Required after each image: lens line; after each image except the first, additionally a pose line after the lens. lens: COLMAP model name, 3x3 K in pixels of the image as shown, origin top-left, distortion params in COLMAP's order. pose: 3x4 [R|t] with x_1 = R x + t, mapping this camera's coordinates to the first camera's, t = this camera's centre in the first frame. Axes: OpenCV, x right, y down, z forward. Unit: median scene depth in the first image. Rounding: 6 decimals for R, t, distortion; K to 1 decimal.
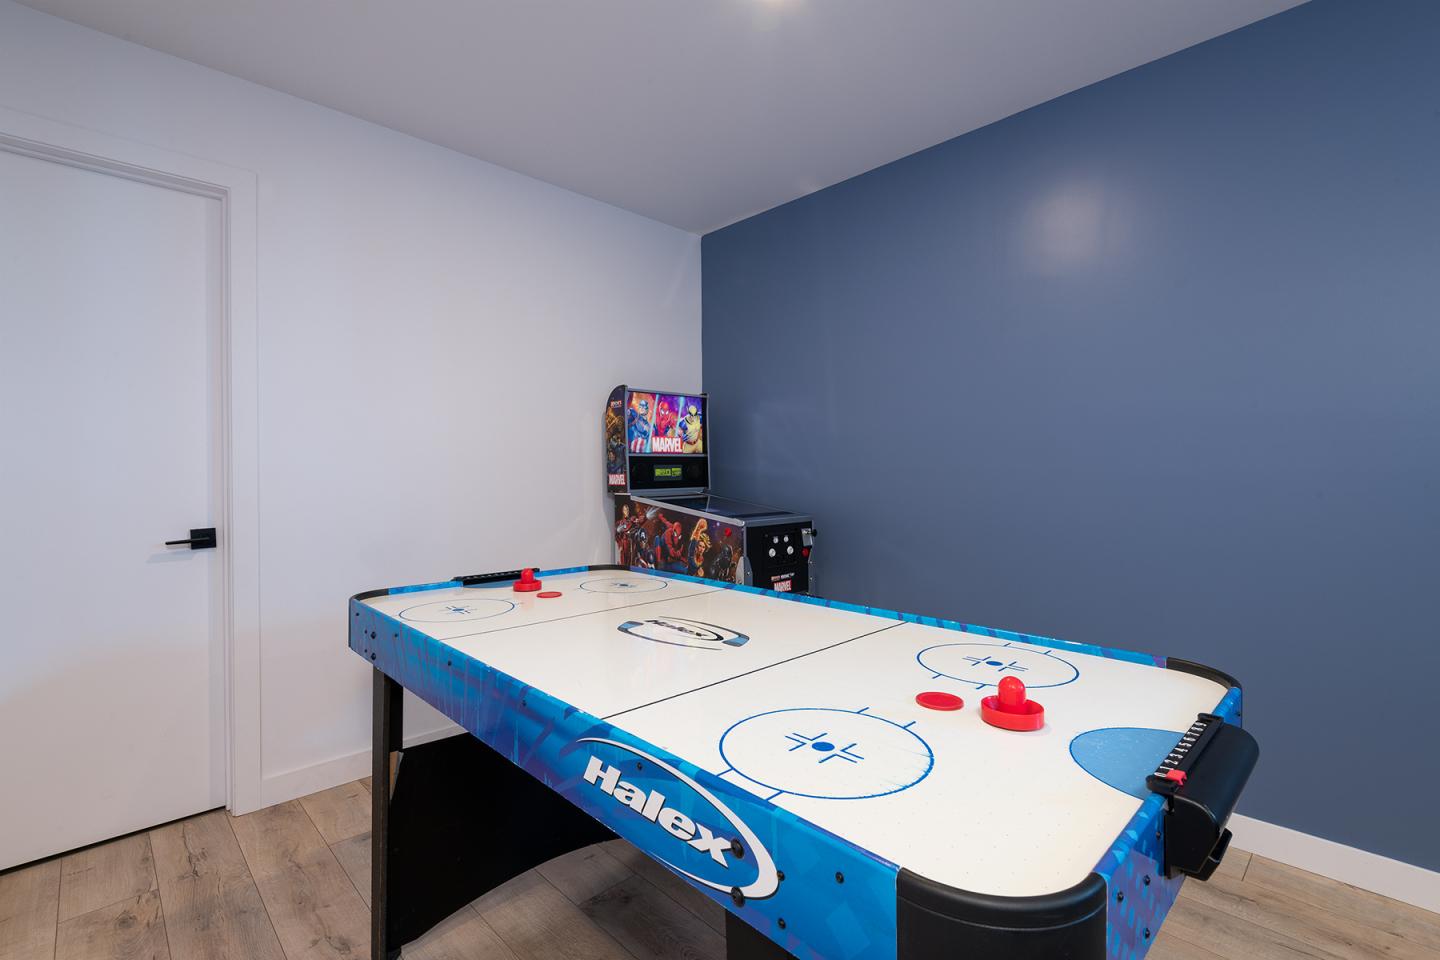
lens RADIAL K [[654.8, 0, 722.5], [0, 654.8, 473.2], [0, 0, 1]] dist [0.006688, -0.002555]
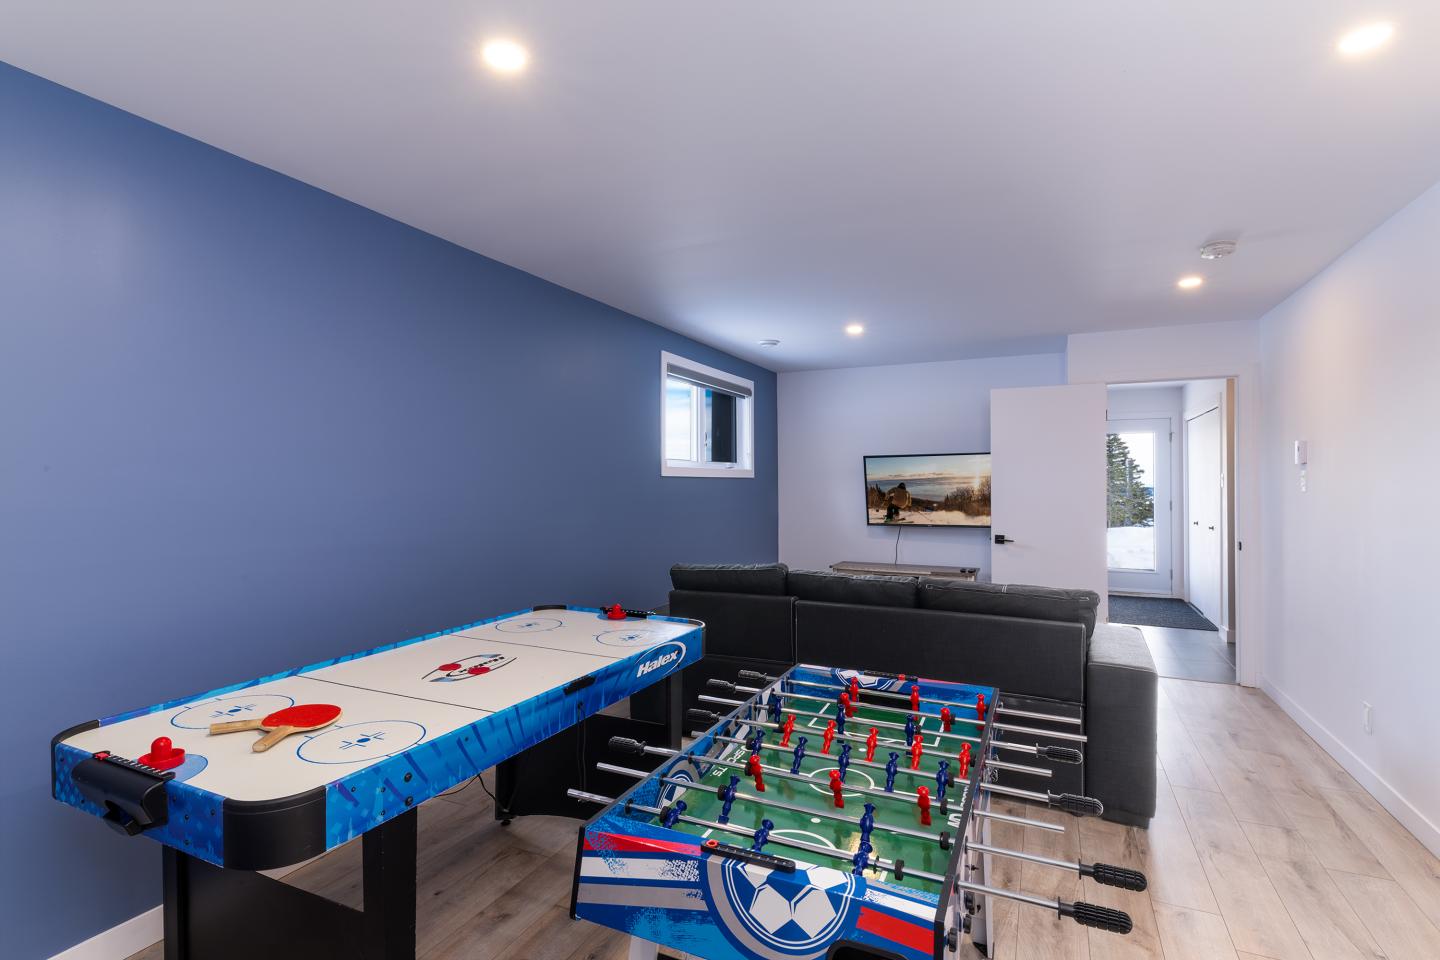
lens RADIAL K [[654.8, 0, 724.7], [0, 654.8, 480.1], [0, 0, 1]] dist [0.006688, -0.002555]
pose [[-0.339802, 0.000265, 0.940497, -3.048320], [0.010808, 0.999935, 0.003624, -0.342254], [-0.940435, 0.011396, -0.339782, 1.727025]]
